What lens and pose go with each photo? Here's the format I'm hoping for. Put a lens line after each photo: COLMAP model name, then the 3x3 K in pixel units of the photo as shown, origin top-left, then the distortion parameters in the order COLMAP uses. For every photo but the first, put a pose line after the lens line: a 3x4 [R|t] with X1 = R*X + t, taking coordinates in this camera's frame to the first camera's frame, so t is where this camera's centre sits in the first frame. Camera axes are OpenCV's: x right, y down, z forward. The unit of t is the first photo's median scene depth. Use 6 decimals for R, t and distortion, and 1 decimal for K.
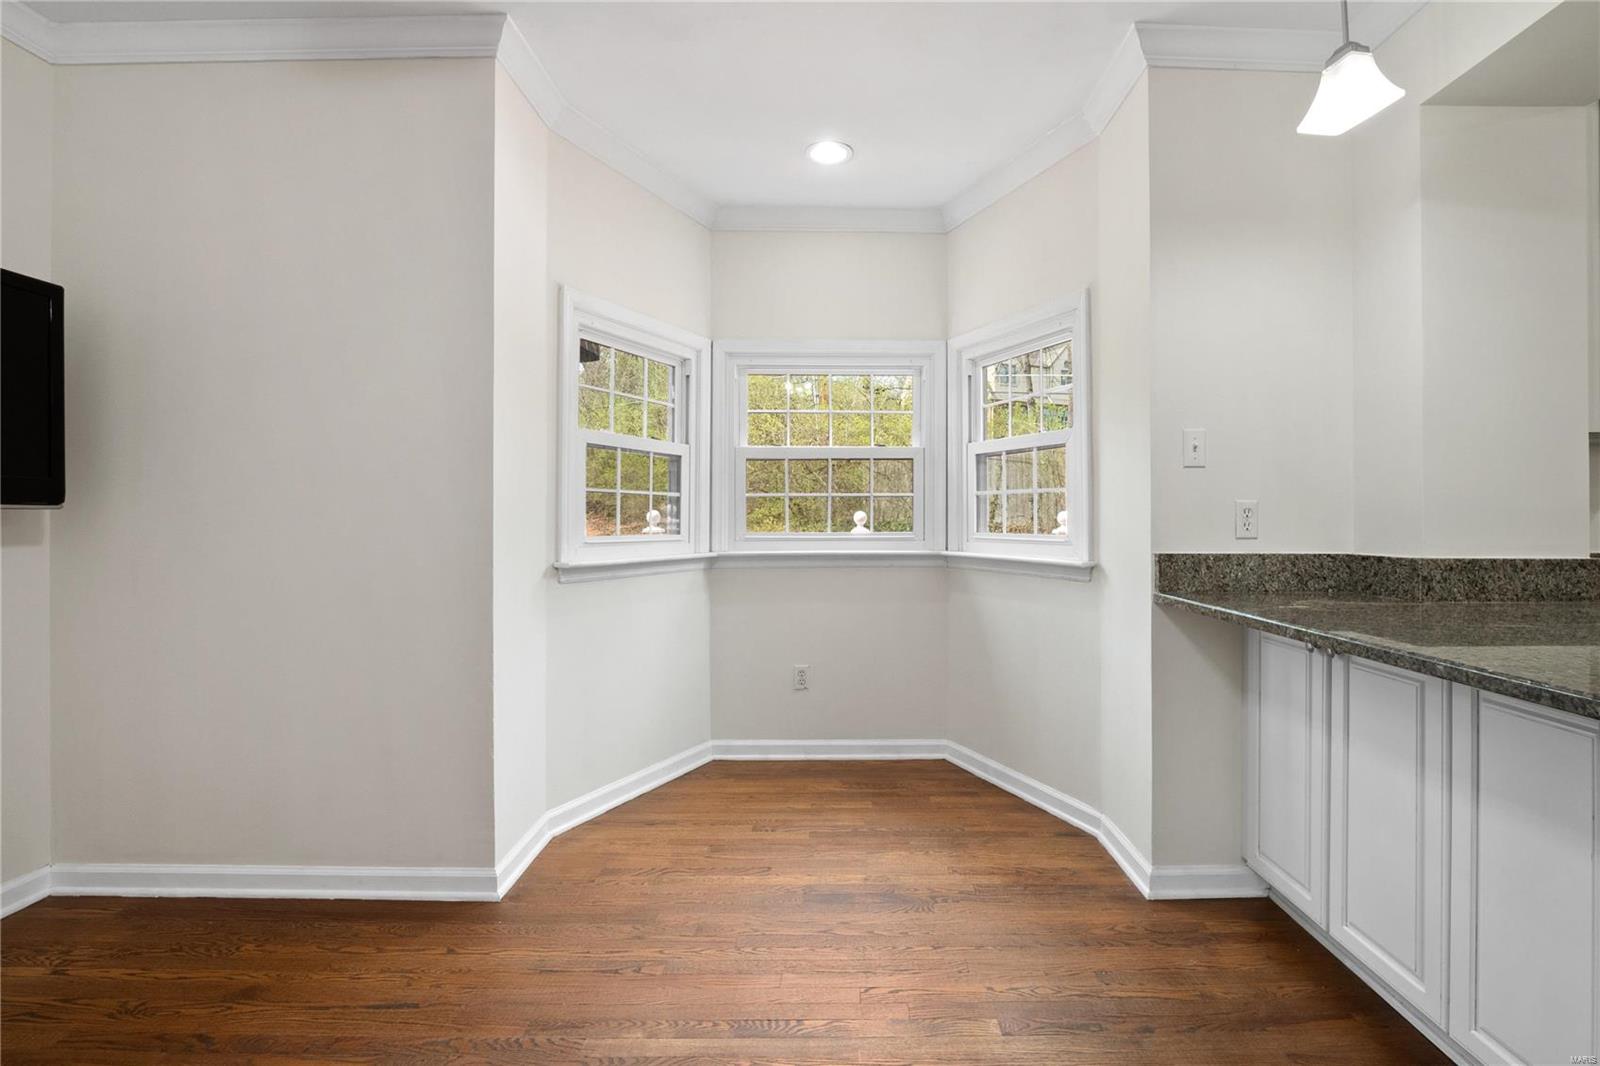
lens RADIAL K [[769.8, 0, 805.4], [0, 769.8, 517.1], [0, 0, 1]] dist [-0.002278, -0.000335]
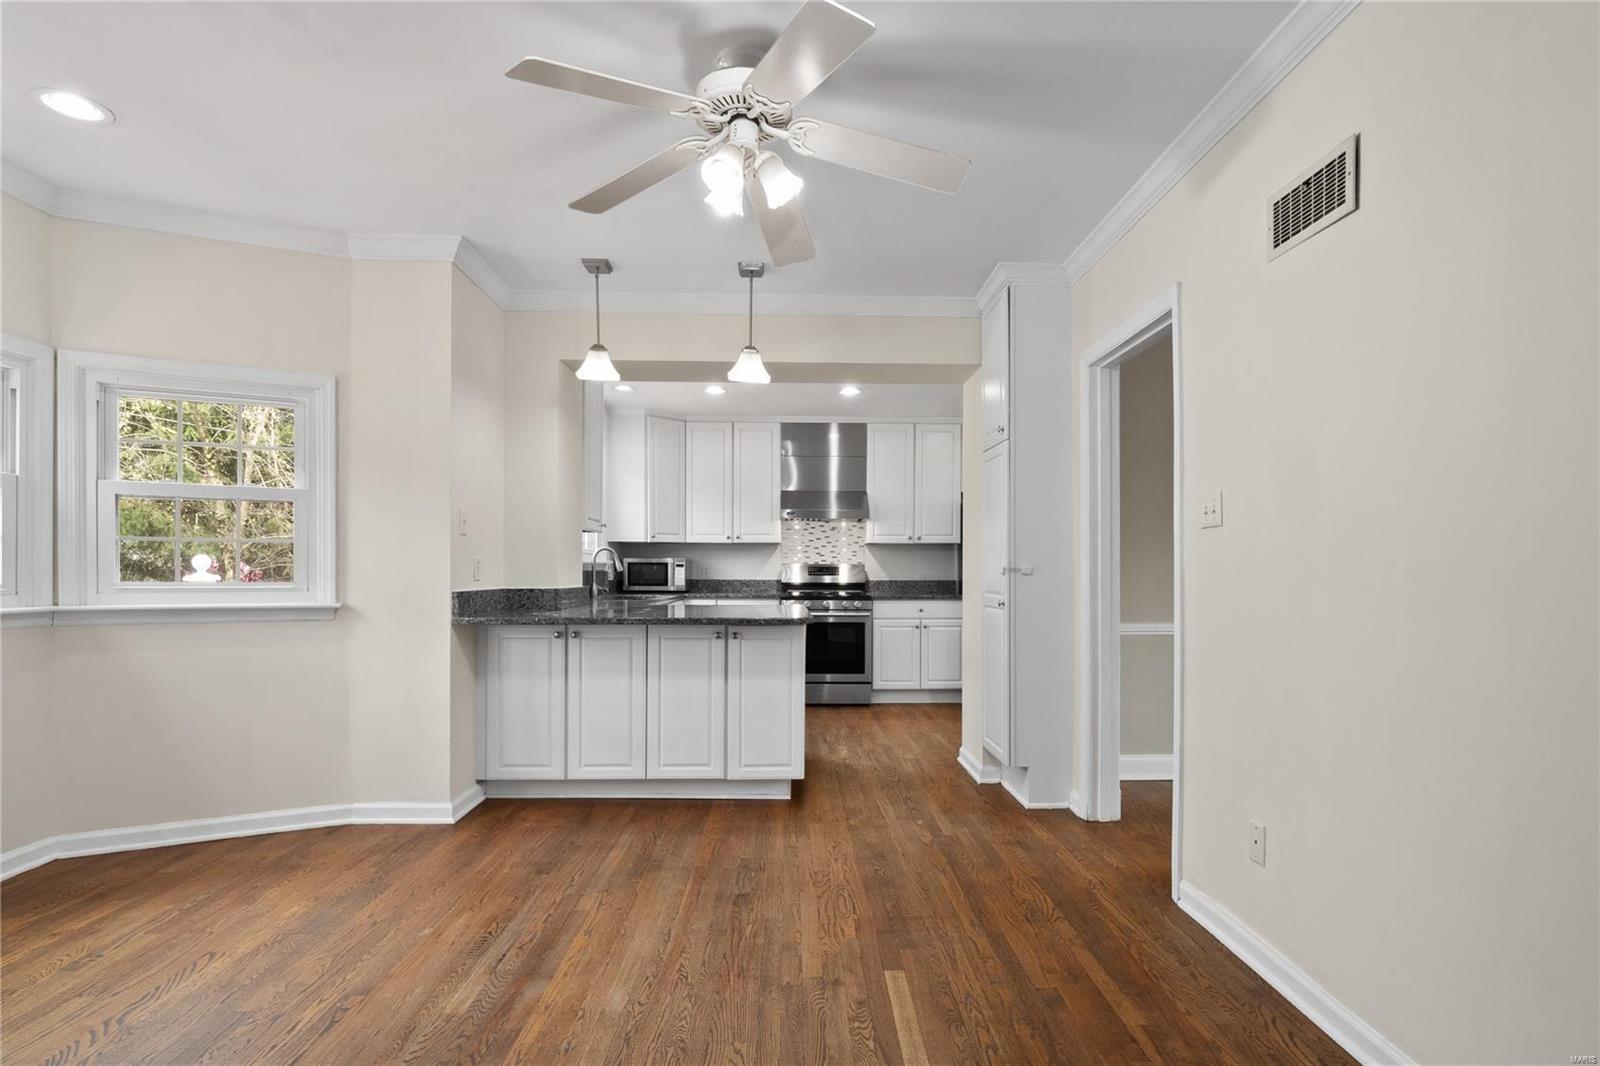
lens RADIAL K [[763.9, 0, 802.5], [0, 763.9, 544.7], [0, 0, 1]] dist [-0.008080, -0.000676]
pose [[-0.020930, 0.038438, 0.999042, -0.874493], [-0.001467, 0.999258, -0.038477, 0.011271], [-0.999780, -0.002270, -0.020858, 0.295249]]
